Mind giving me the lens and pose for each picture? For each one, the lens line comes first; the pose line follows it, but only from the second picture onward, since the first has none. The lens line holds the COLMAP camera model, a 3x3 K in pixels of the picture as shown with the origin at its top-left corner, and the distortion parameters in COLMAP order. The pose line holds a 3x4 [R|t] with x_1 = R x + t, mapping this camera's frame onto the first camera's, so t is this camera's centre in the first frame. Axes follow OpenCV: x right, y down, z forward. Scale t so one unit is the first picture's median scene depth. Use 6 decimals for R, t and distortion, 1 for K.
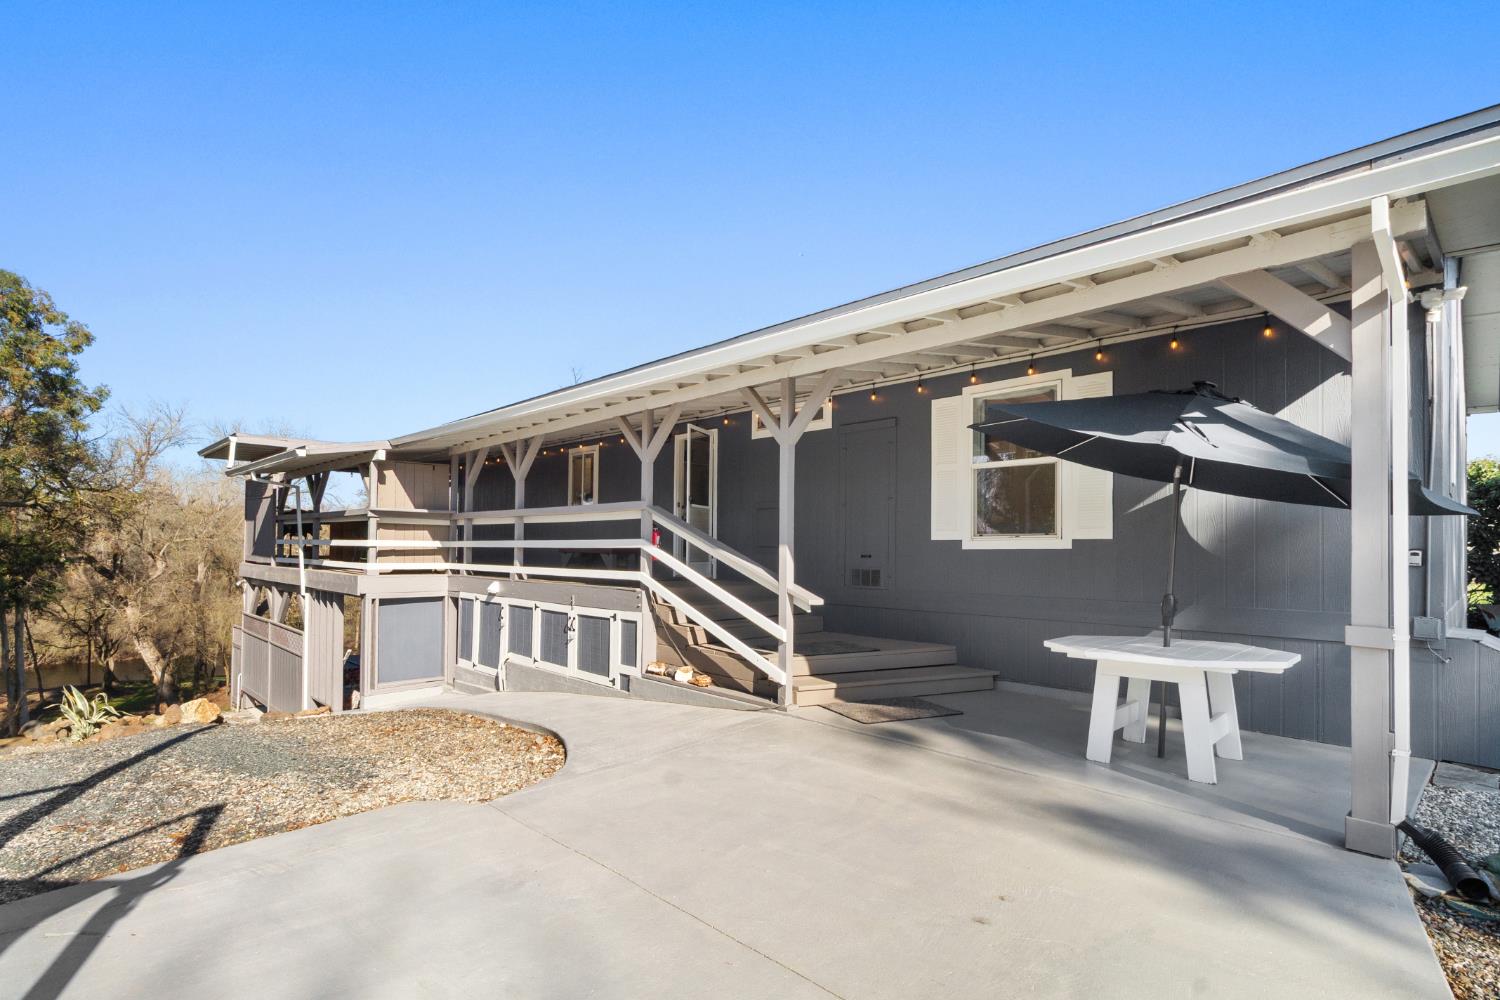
lens RADIAL K [[713.2, 0, 731.2], [0, 713.2, 536.4], [0, 0, 1]] dist [-0.001666, 0.003305]
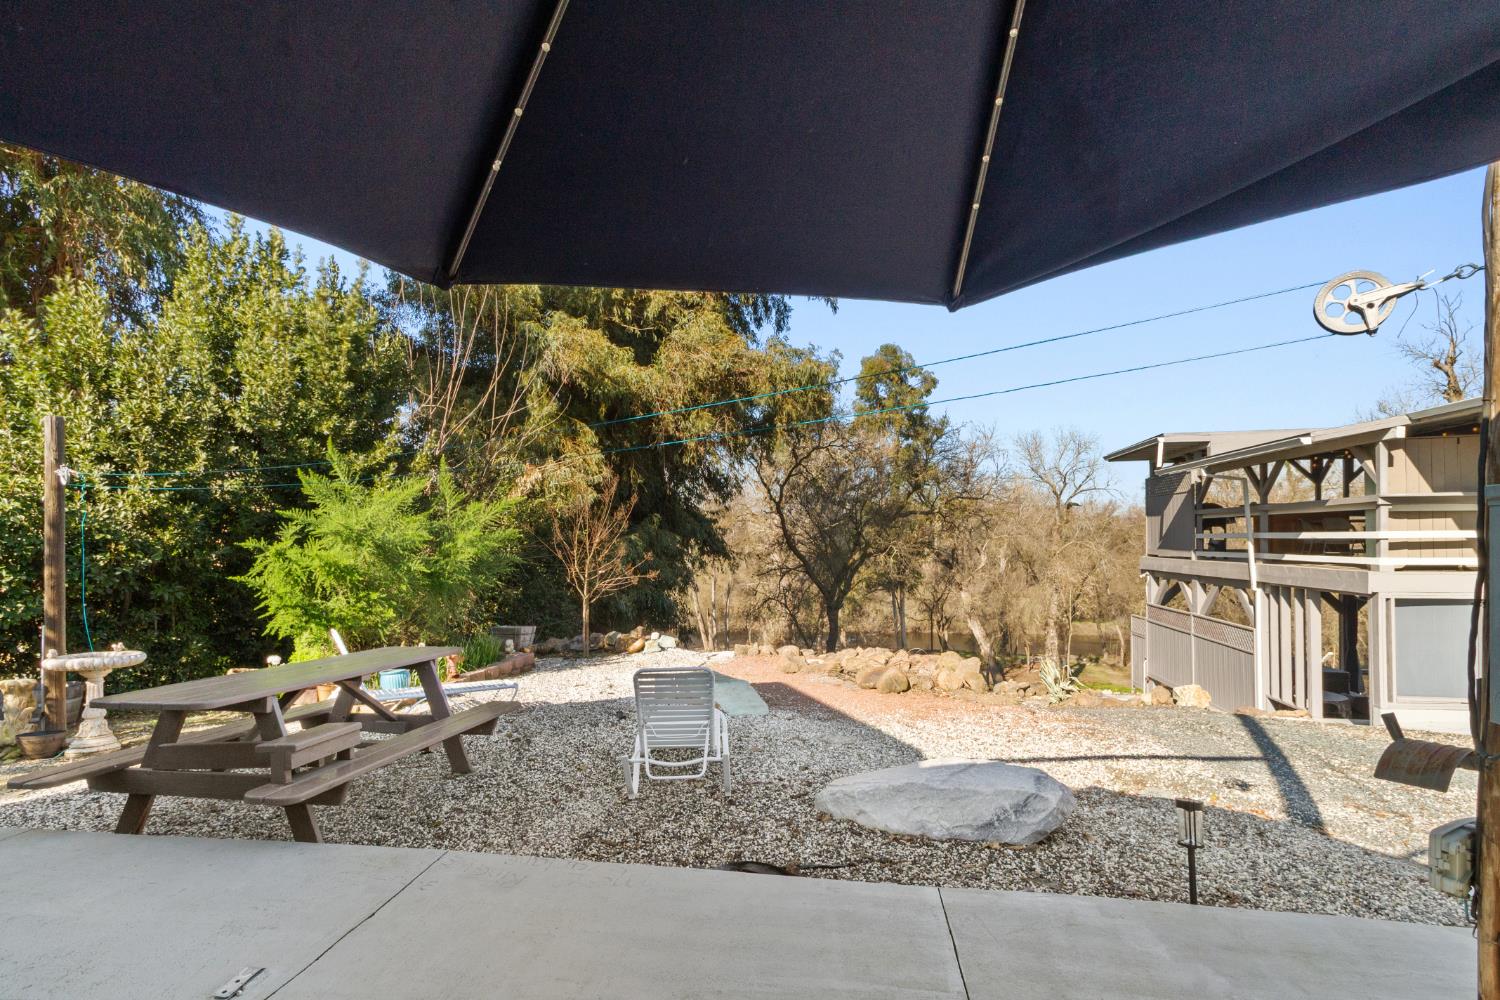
lens RADIAL K [[713.2, 0, 752.6], [0, 713.2, 528.7], [0, 0, 1]] dist [-0.001666, 0.003305]
pose [[0.591394, -0.027534, -0.805912, -0.176040], [0.025712, 0.999553, -0.015281, -0.002972], [0.805973, -0.011685, 0.591838, -0.098573]]
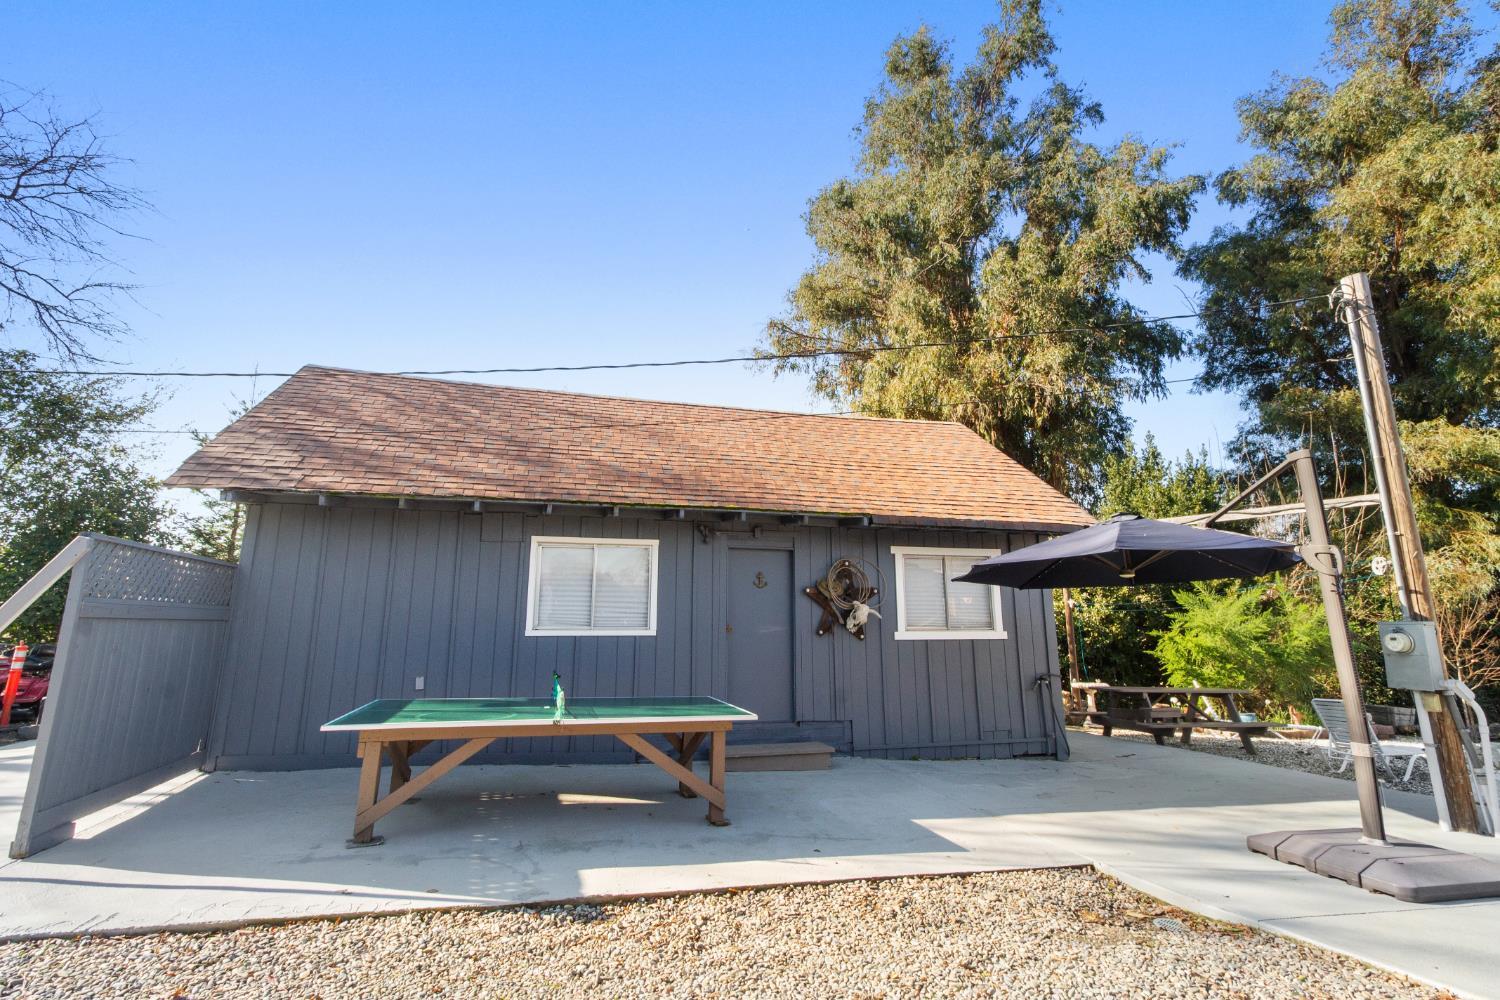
lens RADIAL K [[713.2, 0, 732.0], [0, 713.2, 487.7], [0, 0, 1]] dist [-0.001666, 0.003305]
pose [[-0.536035, -0.175987, -0.825648, 0.345201], [0.011807, 0.976371, -0.215779, 0.000412], [0.844113, -0.125413, -0.521291, -0.036669]]
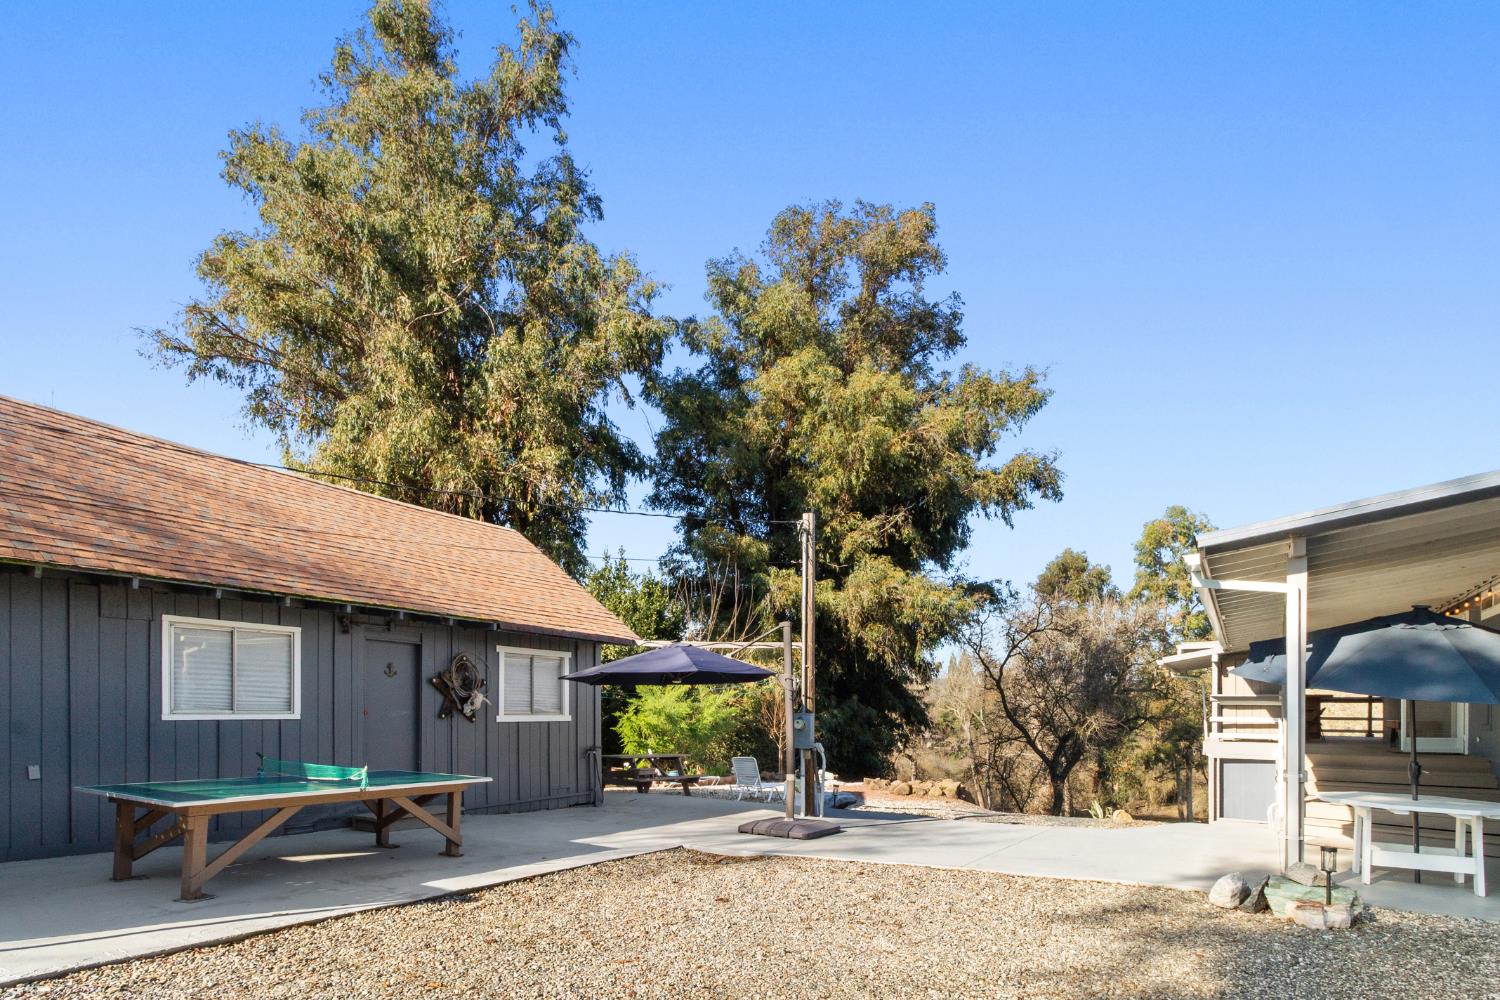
lens RADIAL K [[768.4, 0, 723.7], [0, 768.4, 704.3], [0, 0, 1]] dist [-0.002662, 0.000587]
pose [[0.175570, -0.015140, -0.984350, 0.544112], [0.010892, 0.999850, -0.013435, -0.006493], [0.984407, -0.008363, 0.175709, -0.141420]]
